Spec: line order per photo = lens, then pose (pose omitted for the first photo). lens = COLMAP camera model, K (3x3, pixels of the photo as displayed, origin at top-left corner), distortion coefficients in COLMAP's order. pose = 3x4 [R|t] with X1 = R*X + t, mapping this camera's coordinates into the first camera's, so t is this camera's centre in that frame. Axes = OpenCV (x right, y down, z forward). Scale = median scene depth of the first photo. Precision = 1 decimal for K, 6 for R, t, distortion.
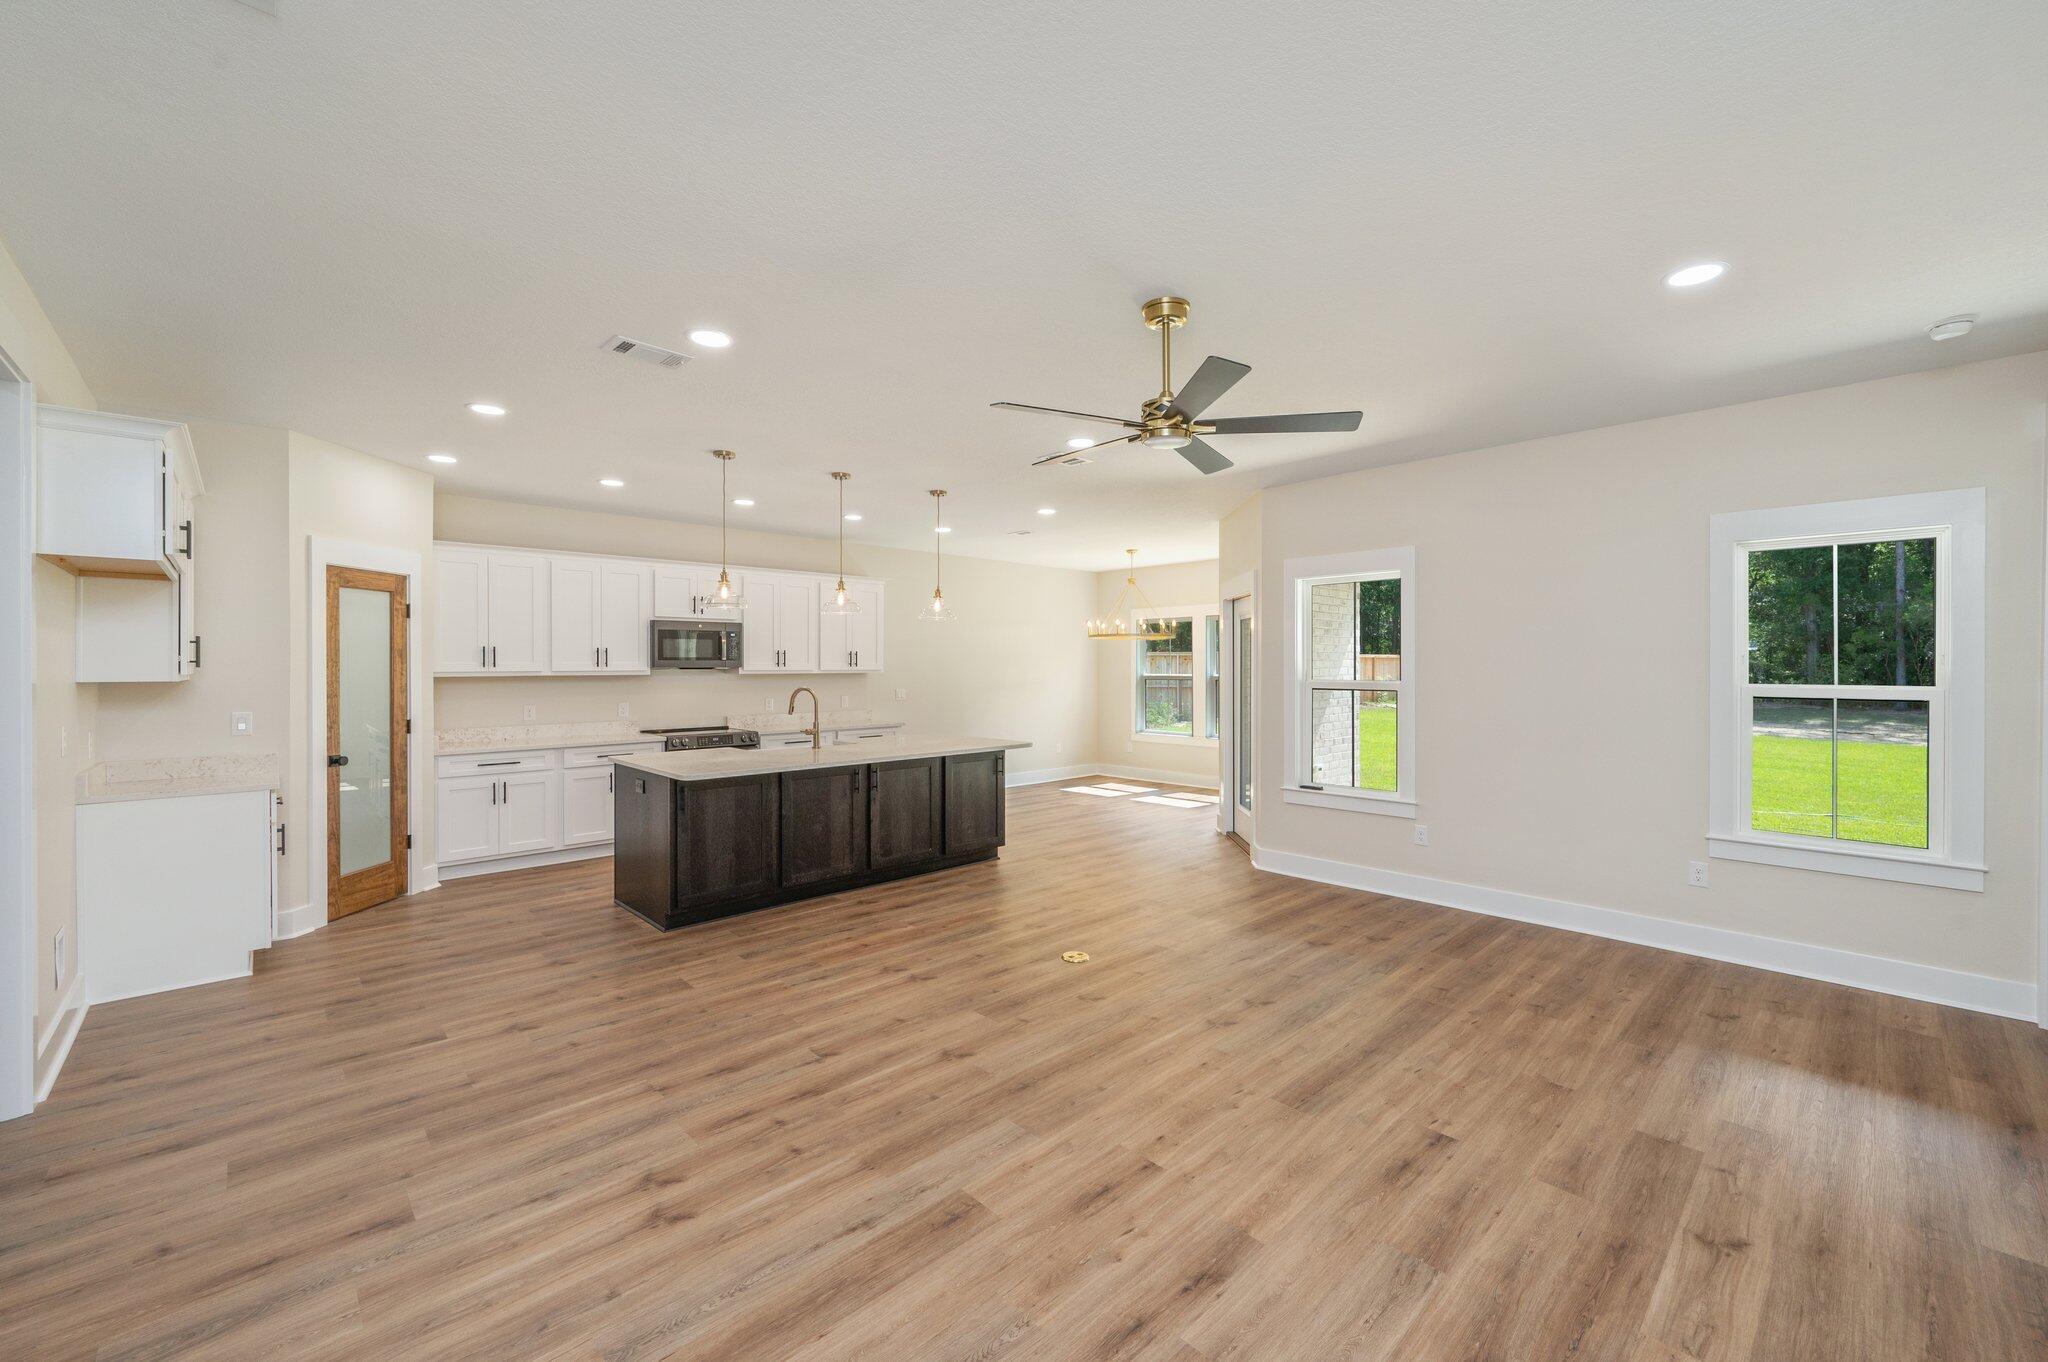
lens RADIAL K [[821.8, 0, 1024.6], [0, 821.8, 660.9], [0, 0, 1]] dist [0.001818, -0.000412]
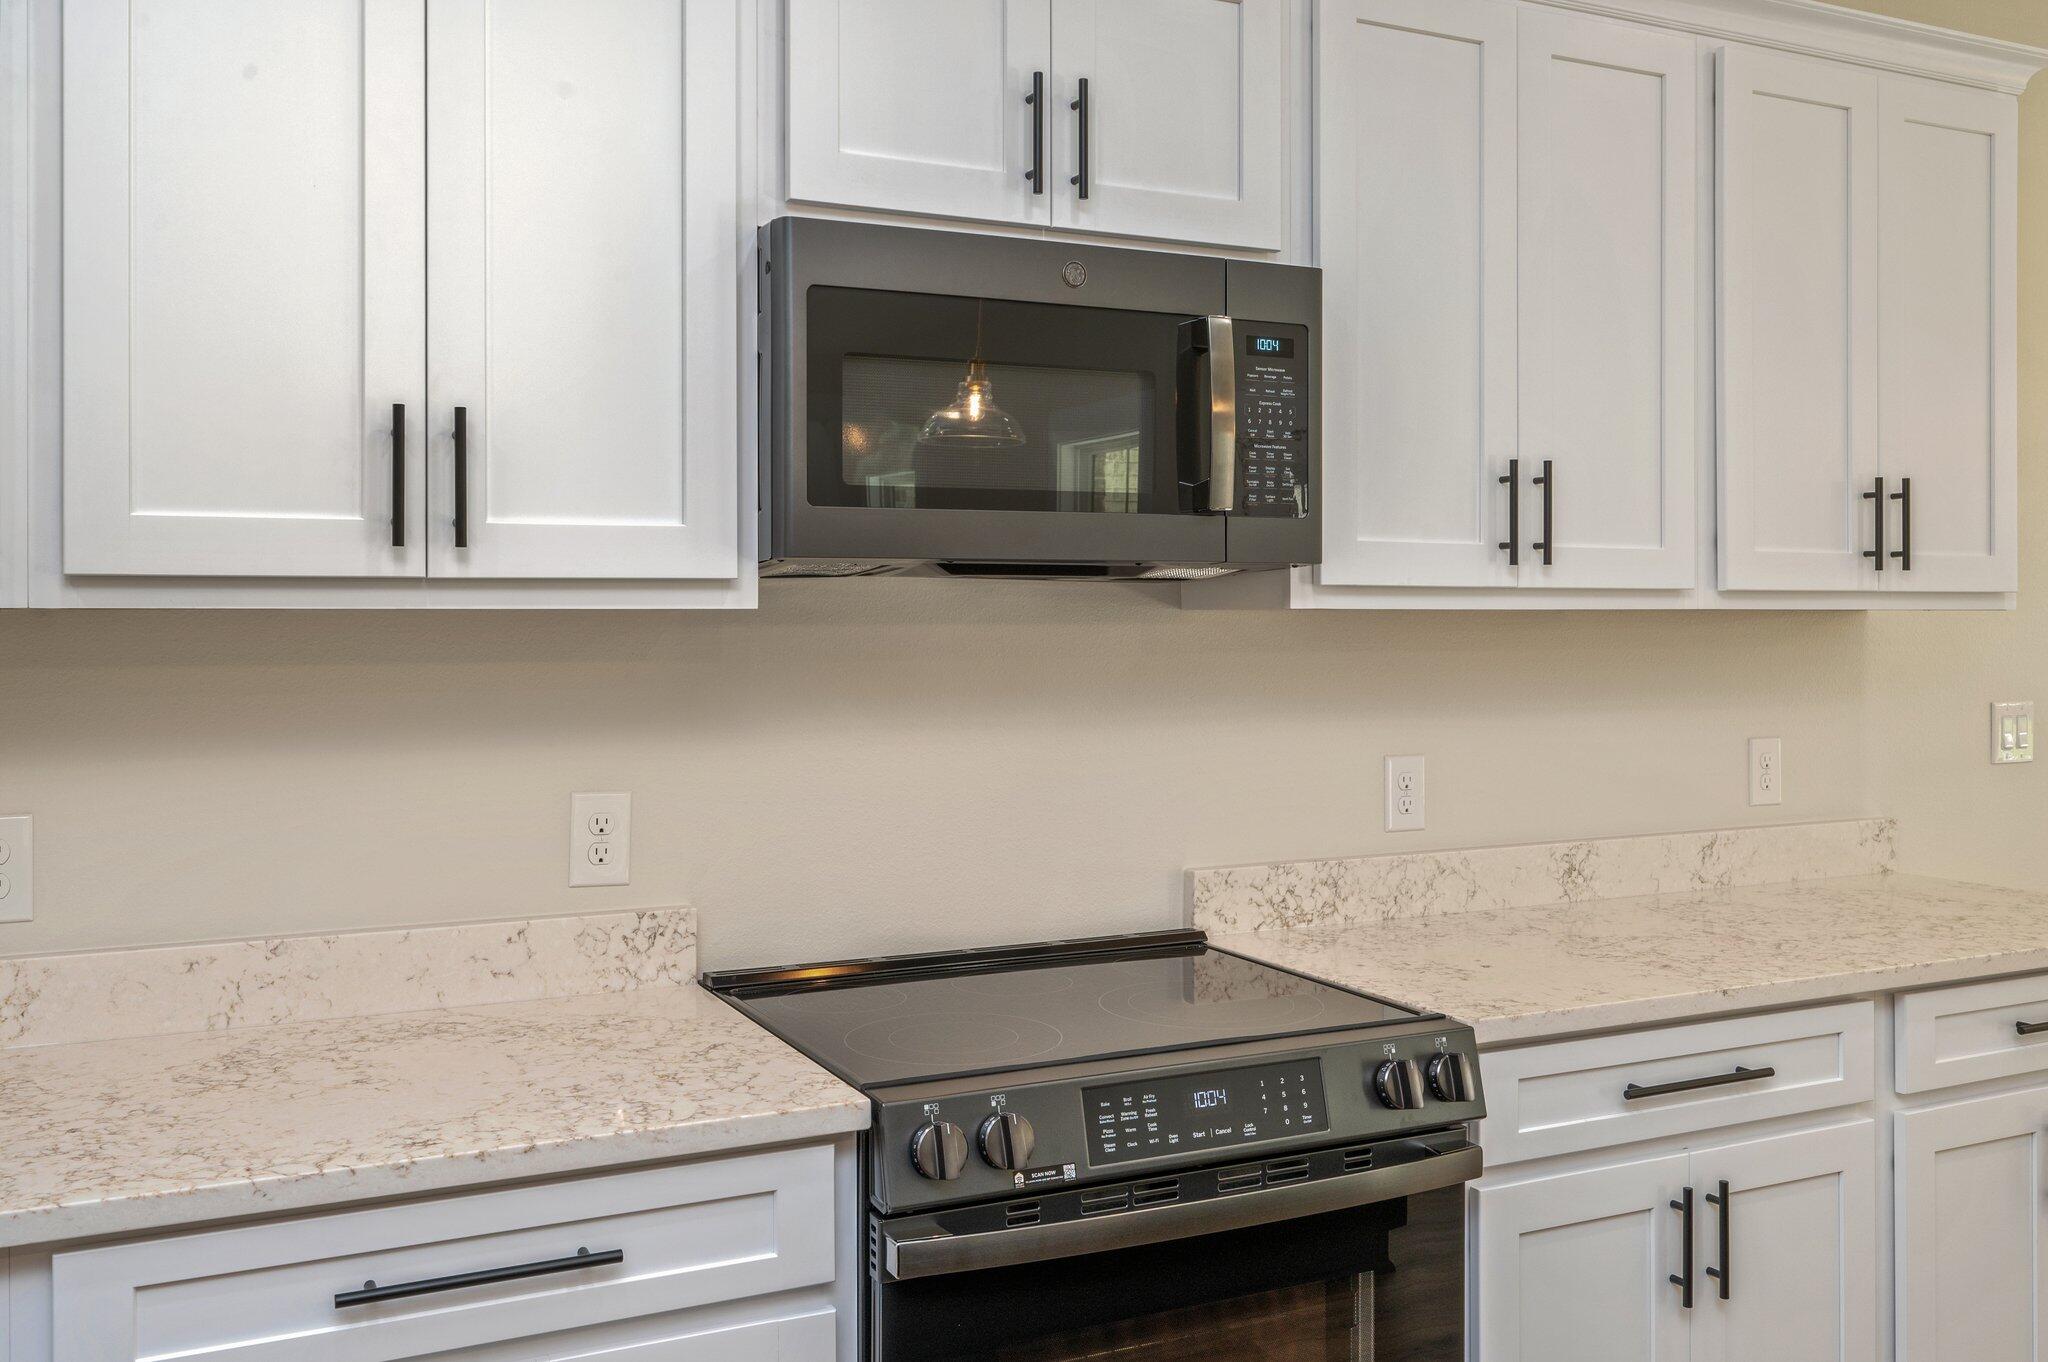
lens RADIAL K [[1908.7, 0, 1025.8], [0, 1908.7, 597.7], [0, 0, 1]] dist [-0.003314, -0.001089]
pose [[0.959826, 0.007526, -0.280493, -0.566852], [-0.004987, 0.999940, 0.009766, 0.020023], [0.280550, -0.007975, 0.959806, 1.239938]]
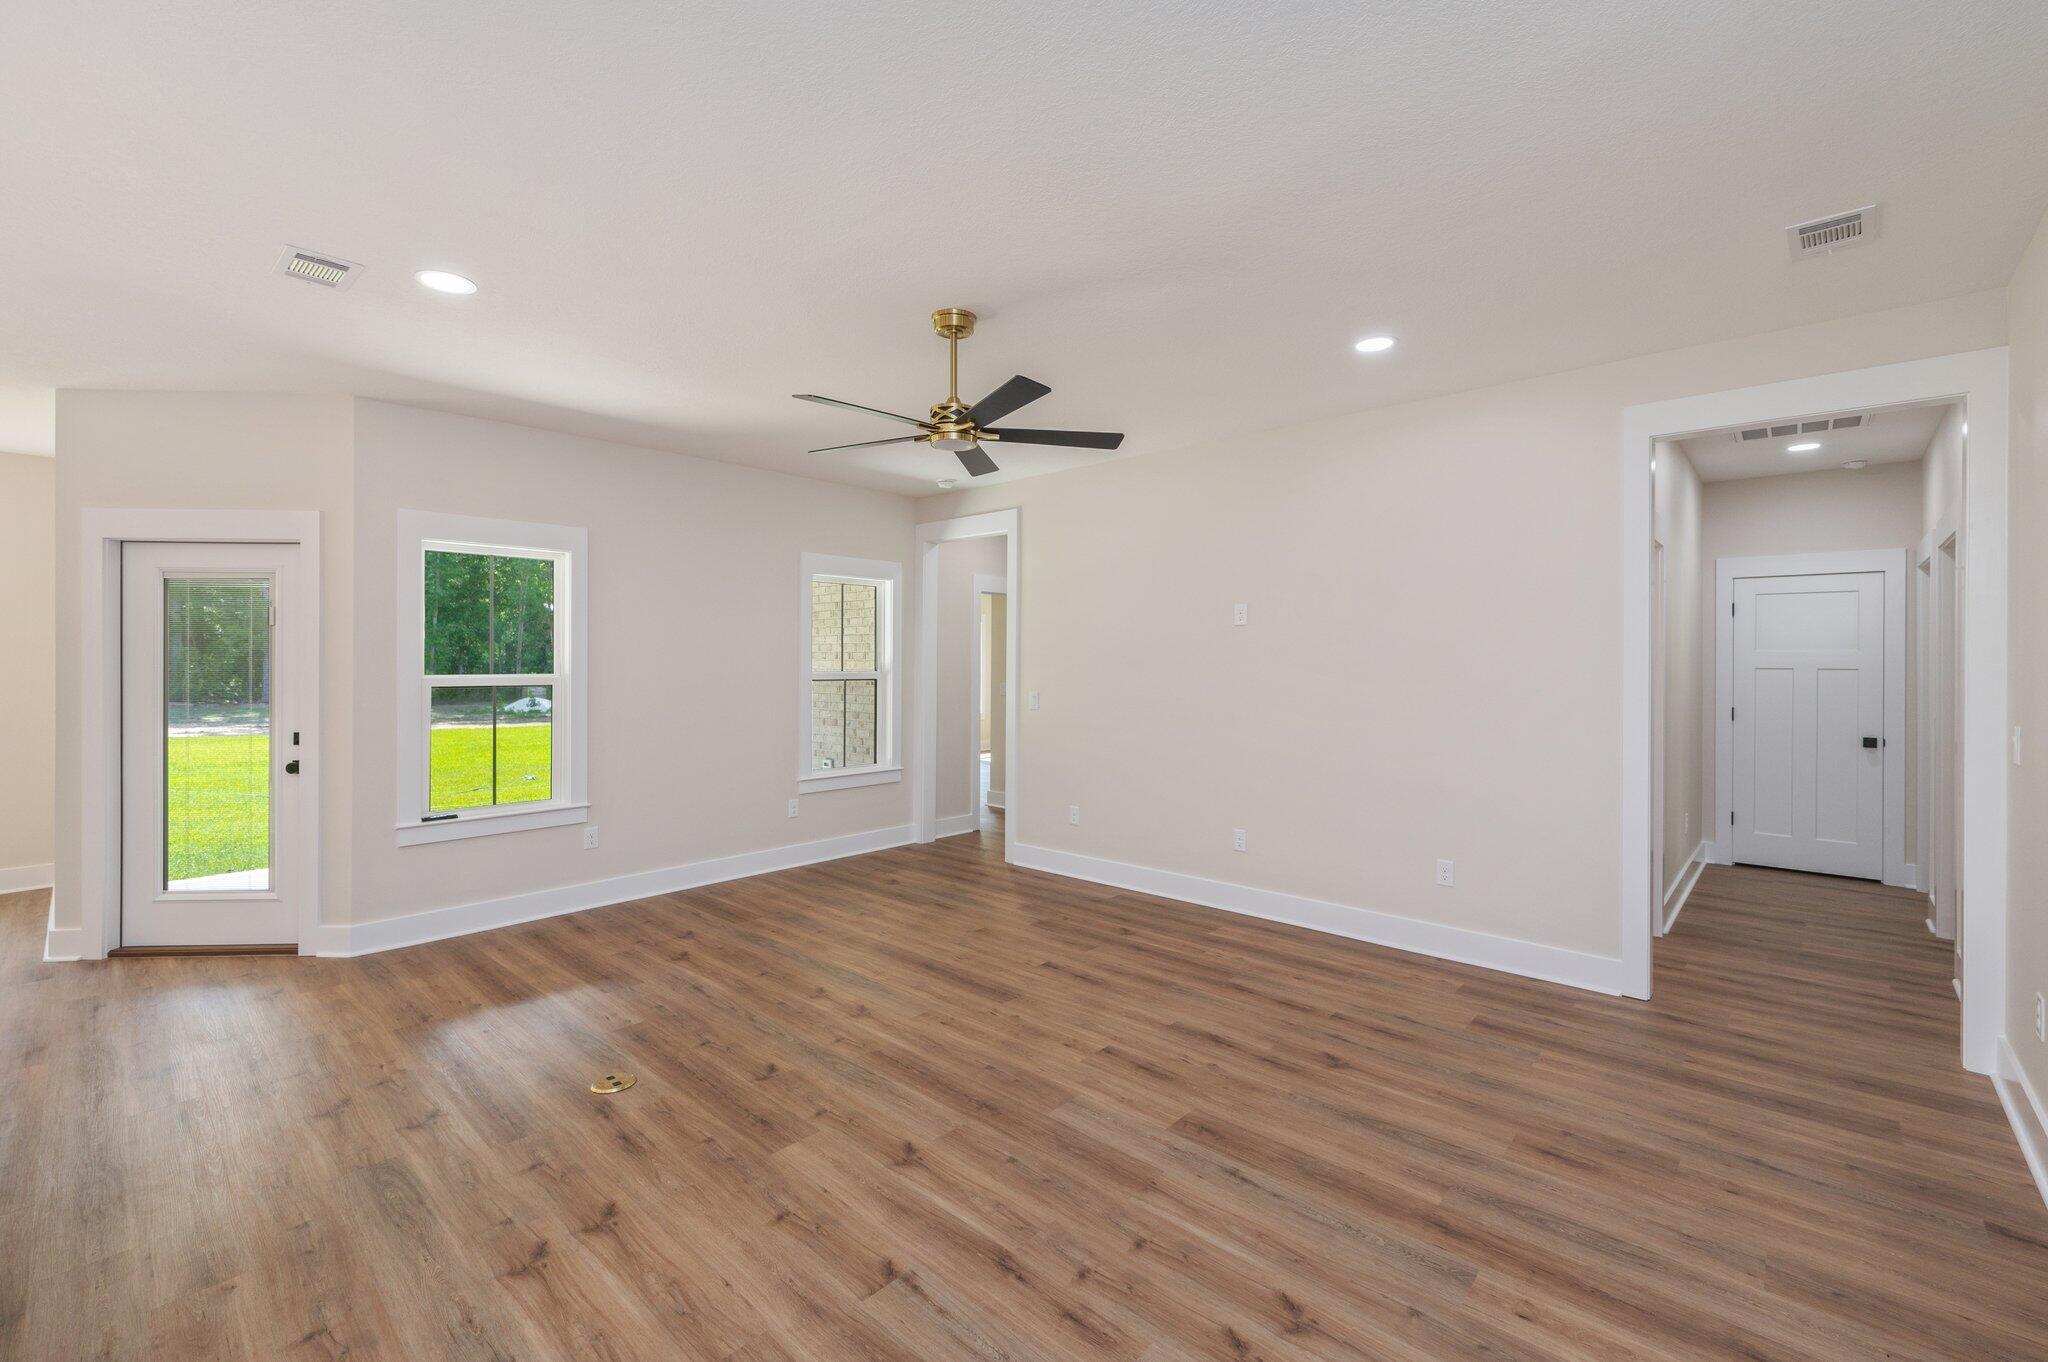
lens RADIAL K [[863.0, 0, 1041.3], [0, 863.0, 665.3], [0, 0, 1]] dist [0.001353, -0.000127]
pose [[-0.079135, -0.003722, 0.996857, -0.727946], [-0.007583, 0.999966, 0.003131, 0.008455], [-0.996835, -0.007312, -0.079161, 0.753446]]
